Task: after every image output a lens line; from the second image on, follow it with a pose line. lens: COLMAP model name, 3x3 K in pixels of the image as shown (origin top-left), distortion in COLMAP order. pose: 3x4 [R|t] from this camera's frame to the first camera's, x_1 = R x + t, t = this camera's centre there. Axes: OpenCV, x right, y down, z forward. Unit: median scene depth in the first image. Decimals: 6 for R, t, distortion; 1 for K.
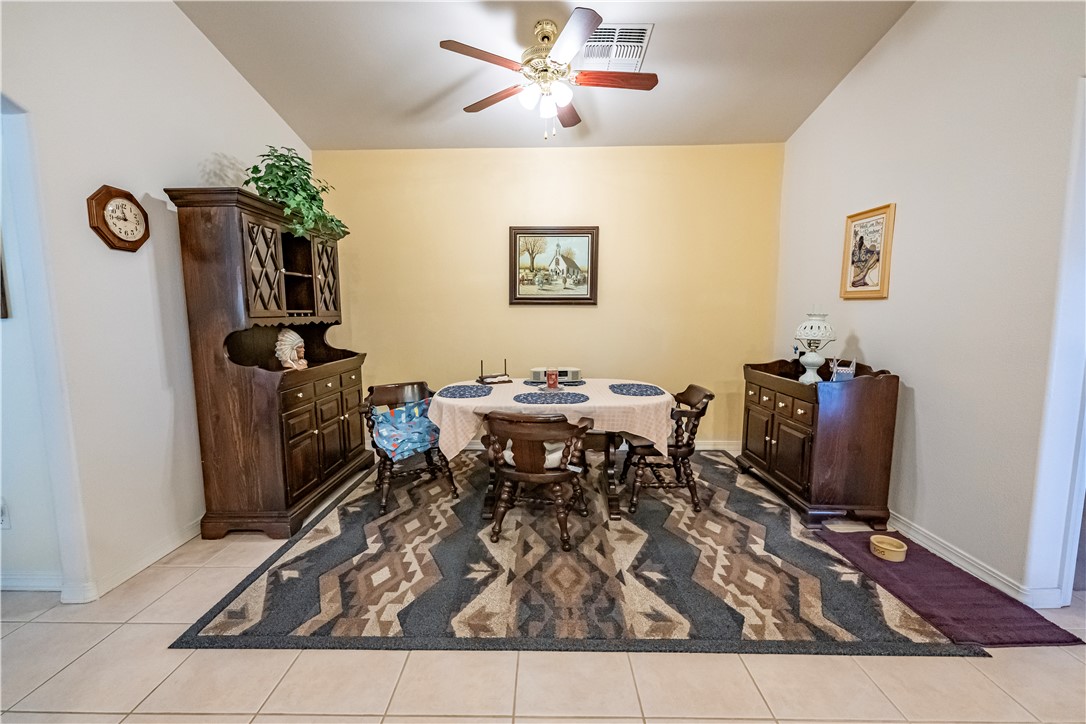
lens RADIAL K [[436.8, 0, 539.8], [0, 436.8, 362.8], [0, 0, 1]] dist [0.003892, -0.000809]
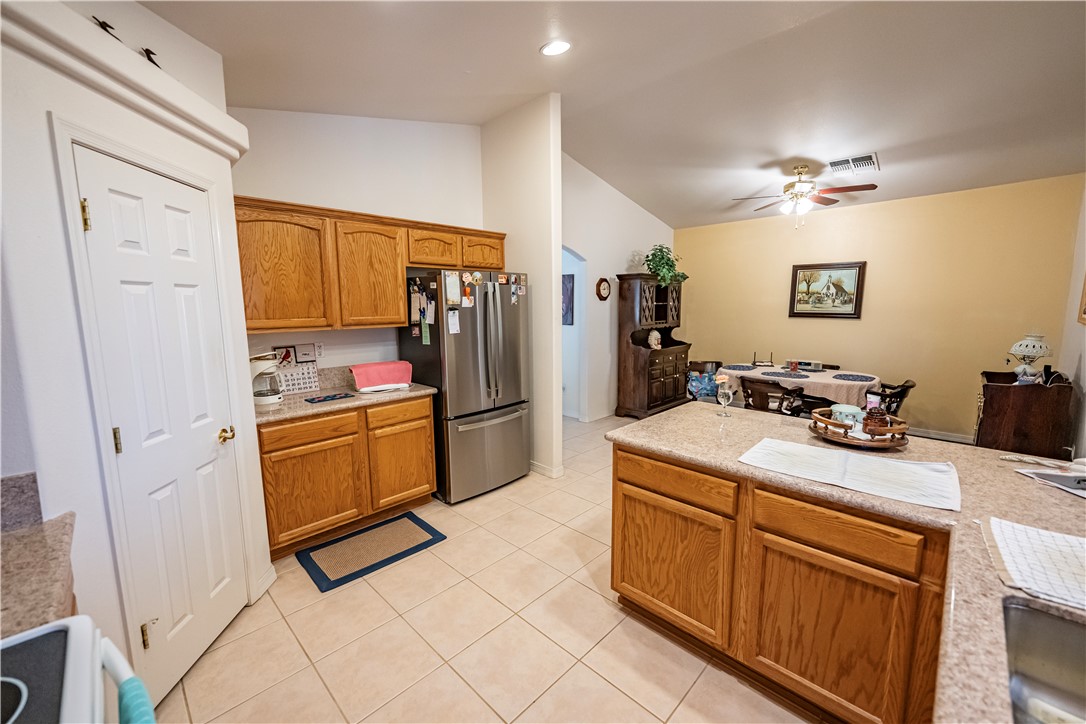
lens RADIAL K [[436.8, 0, 536.5], [0, 436.8, 358.0], [0, 0, 1]] dist [0.003892, -0.000809]
pose [[0.719877, 0.084859, -0.688895, 0.497916], [-0.075521, 0.996182, 0.043795, 0.008547], [0.689981, 0.020499, 0.723537, -0.952527]]
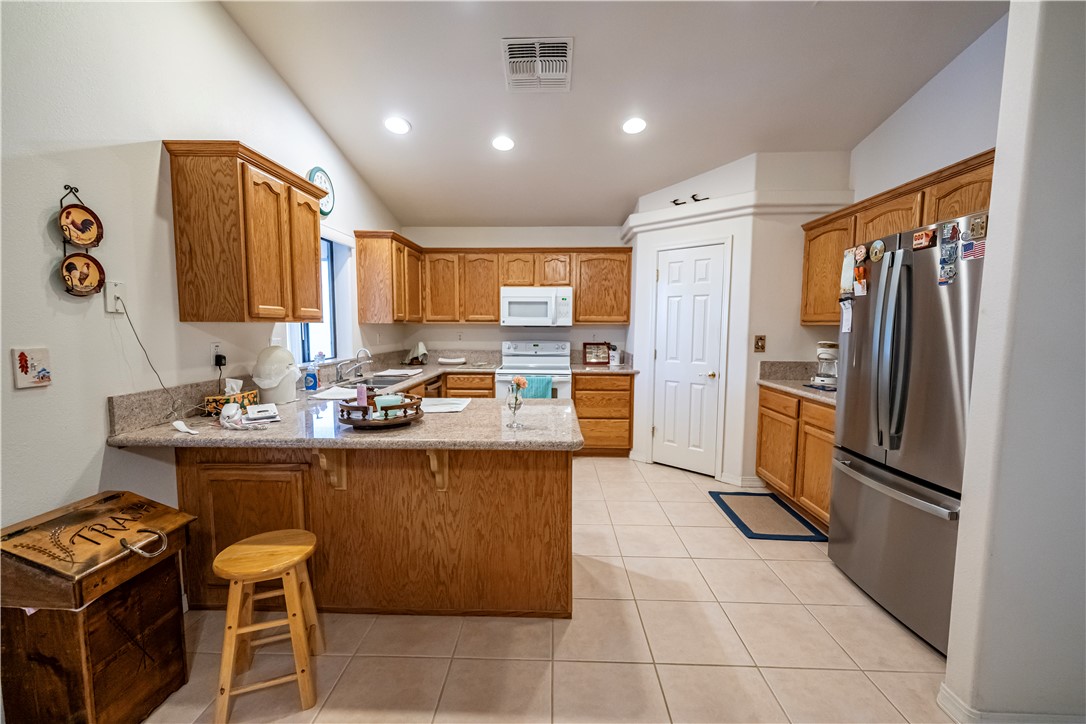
lens RADIAL K [[436.8, 0, 536.0], [0, 436.8, 358.7], [0, 0, 1]] dist [0.003892, -0.000809]
pose [[-0.999570, -0.003600, 0.029090, 0.119738], [0.002091, 0.981140, 0.193285, -0.106414], [-0.029237, 0.193263, -0.980711, 0.606805]]
